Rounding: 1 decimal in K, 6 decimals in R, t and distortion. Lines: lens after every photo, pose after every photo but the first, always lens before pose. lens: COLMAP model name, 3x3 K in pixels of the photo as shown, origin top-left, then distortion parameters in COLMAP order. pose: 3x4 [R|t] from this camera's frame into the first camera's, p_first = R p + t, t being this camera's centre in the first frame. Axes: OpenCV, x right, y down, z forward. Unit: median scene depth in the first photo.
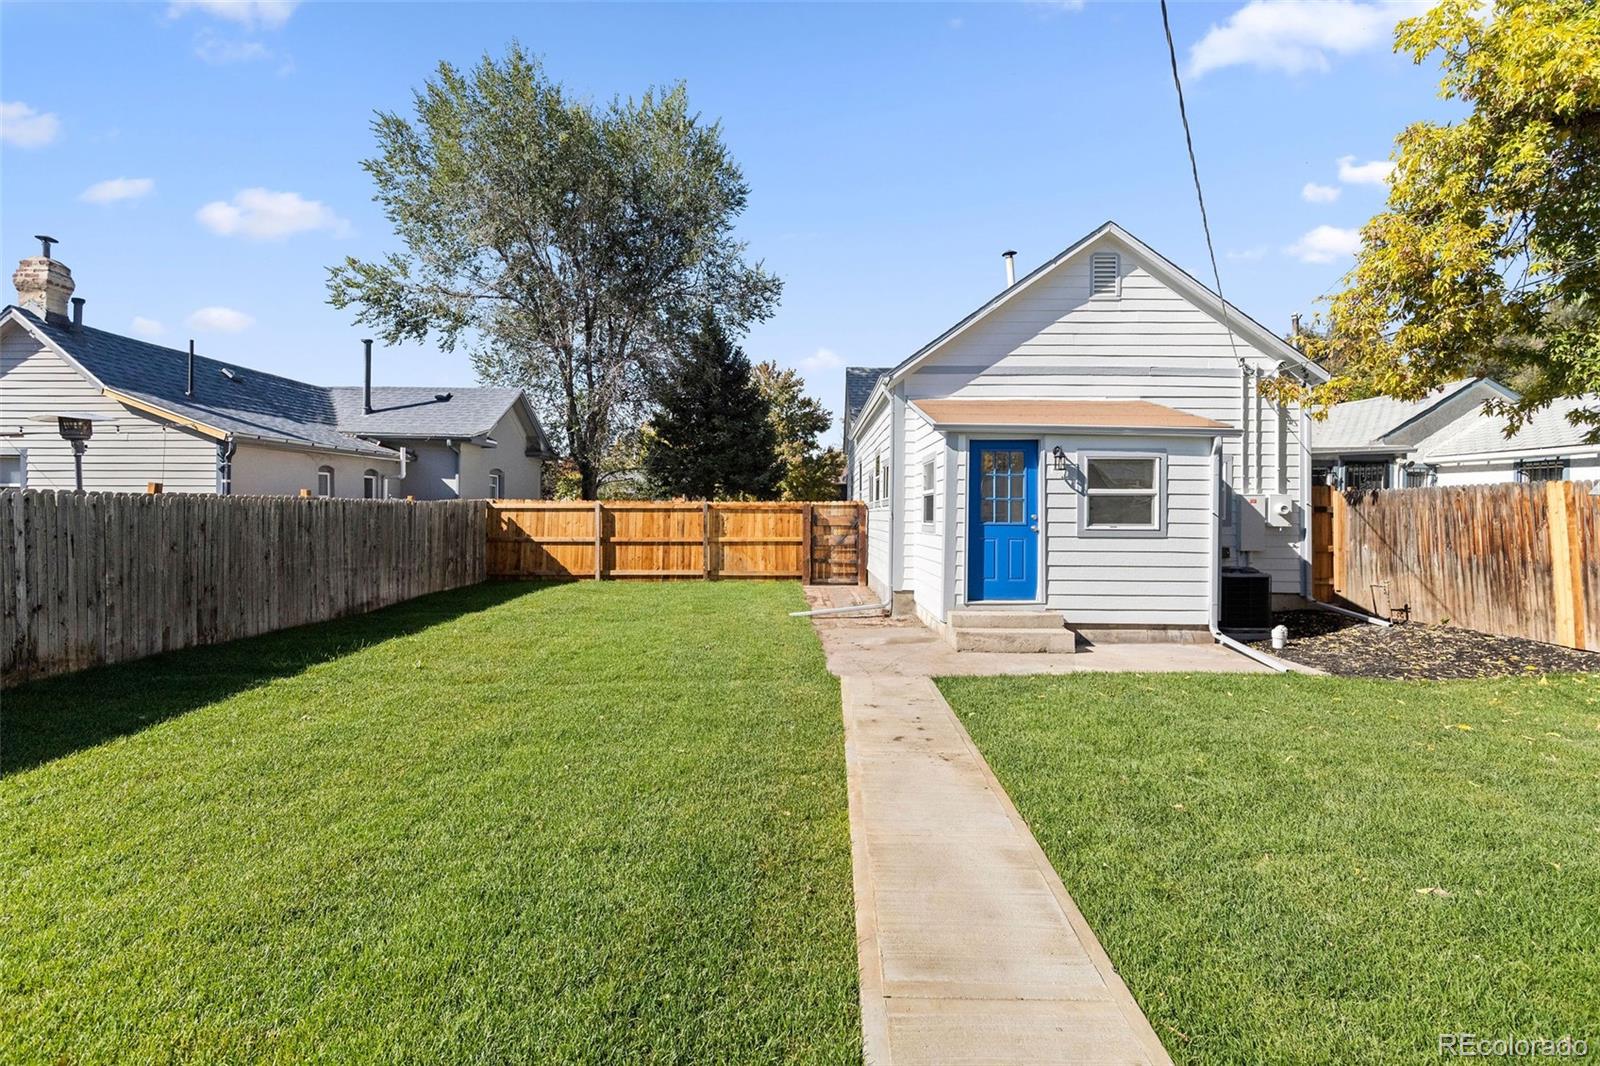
lens RADIAL K [[736.7, 0, 795.7], [0, 736.7, 518.9], [0, 0, 1]] dist [-0.001062, -0.000340]
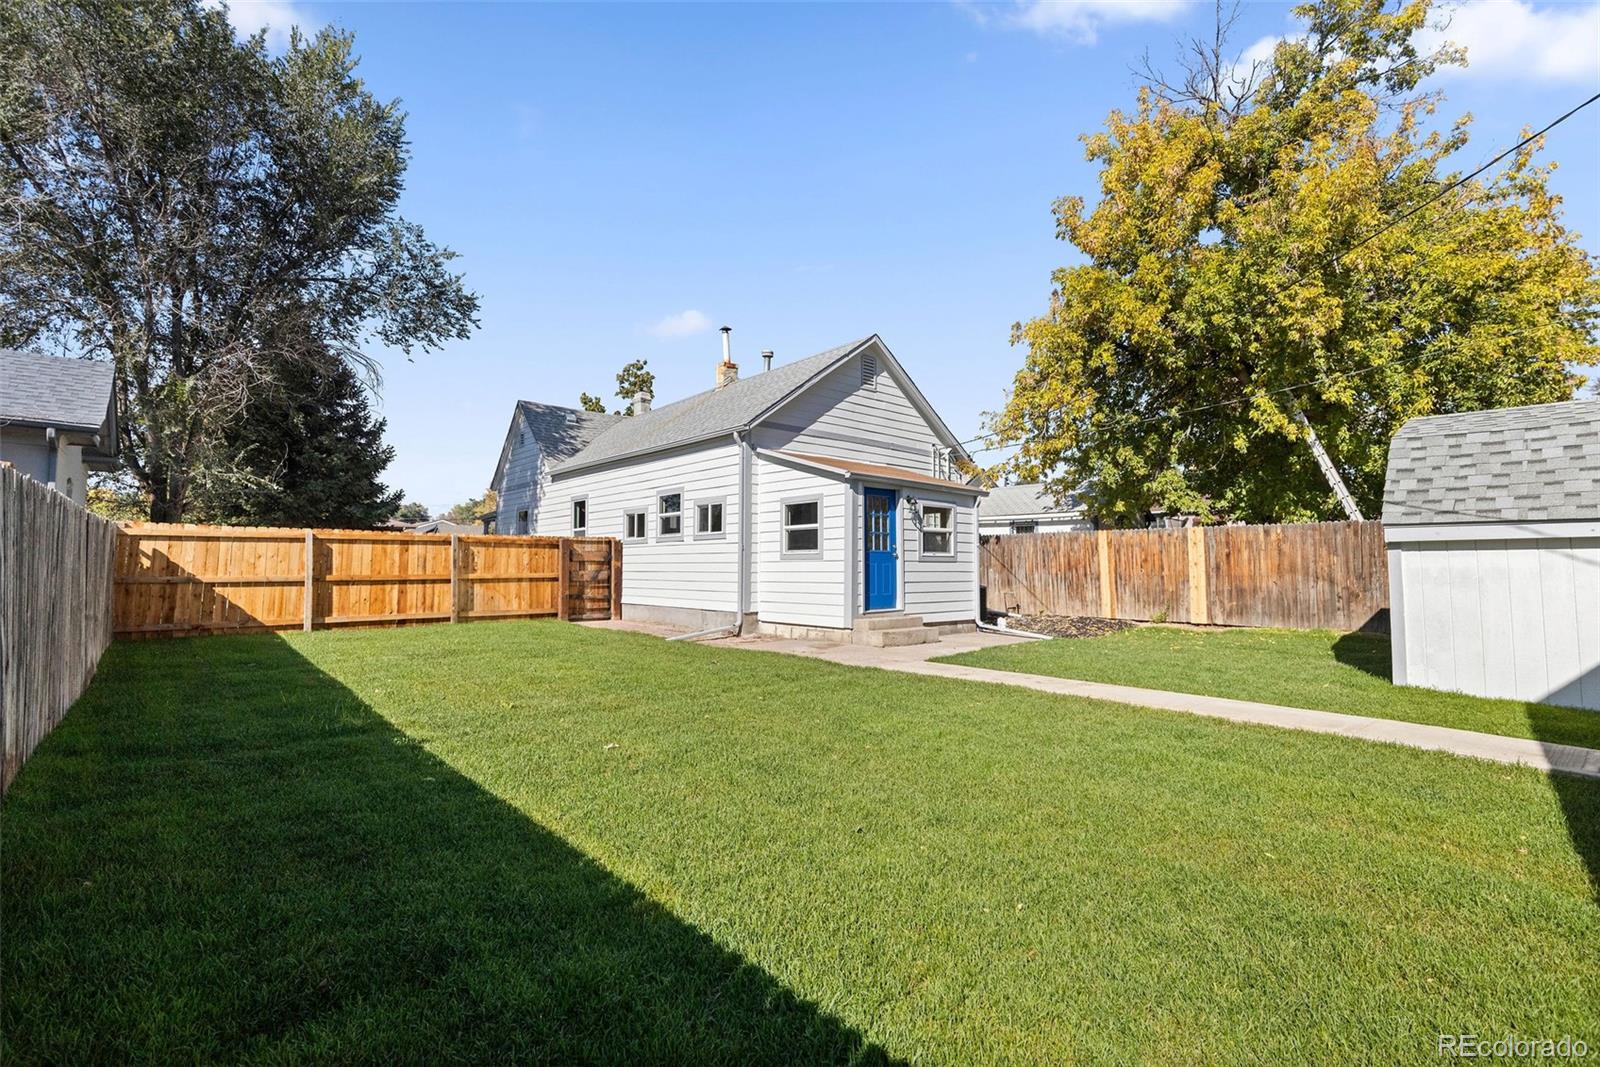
lens RADIAL K [[736.7, 0, 807.0], [0, 736.7, 537.2], [0, 0, 1]] dist [-0.001062, -0.000340]
pose [[0.736815, 0.023347, 0.675691, -0.407462], [0.006326, 0.999122, -0.041421, 0.020188], [-0.676064, 0.034794, 0.736021, 0.062746]]
